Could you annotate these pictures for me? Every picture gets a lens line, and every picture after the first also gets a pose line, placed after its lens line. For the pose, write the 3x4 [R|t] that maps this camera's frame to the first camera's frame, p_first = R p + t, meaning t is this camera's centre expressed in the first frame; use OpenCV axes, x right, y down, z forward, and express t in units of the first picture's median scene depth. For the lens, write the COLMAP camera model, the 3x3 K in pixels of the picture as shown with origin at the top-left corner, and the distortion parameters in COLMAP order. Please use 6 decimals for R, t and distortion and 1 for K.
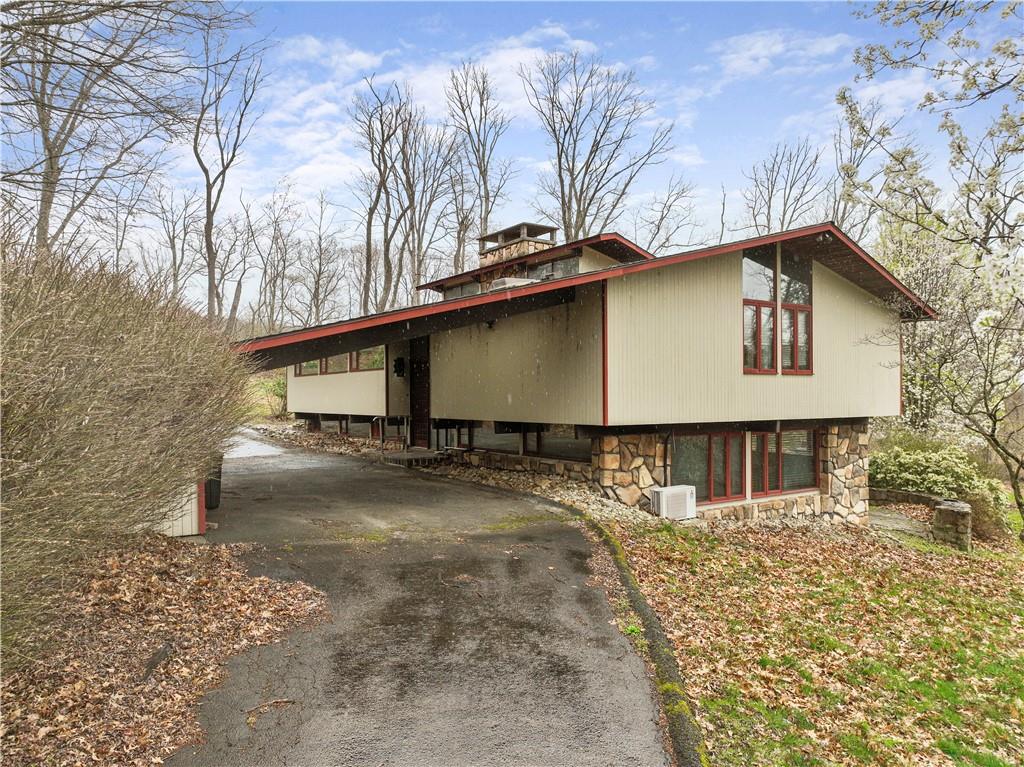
lens RADIAL K [[715.4, 0, 513.0], [0, 715.4, 384.6], [0, 0, 1]] dist [-0.000370, 0.001728]
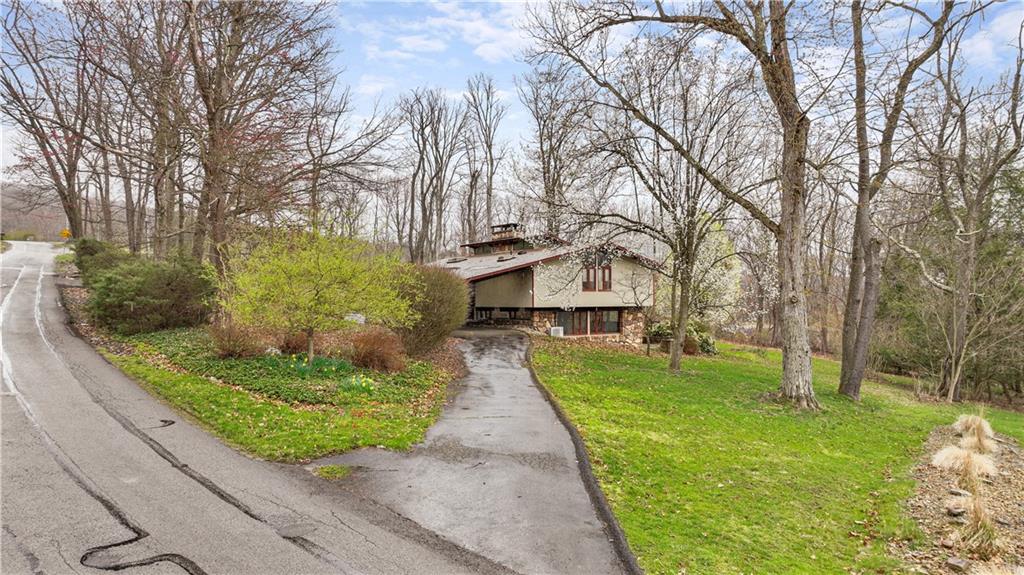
lens RADIAL K [[742.9, 0, 511.7], [0, 742.9, 288.8], [0, 0, 1]] dist [0.002223, 0.000499]
pose [[0.999998, 0.000027, -0.002182, 0.025981], [-0.000023, 0.999998, 0.002032, -0.025543], [0.002182, -0.002032, 0.999996, -1.751390]]
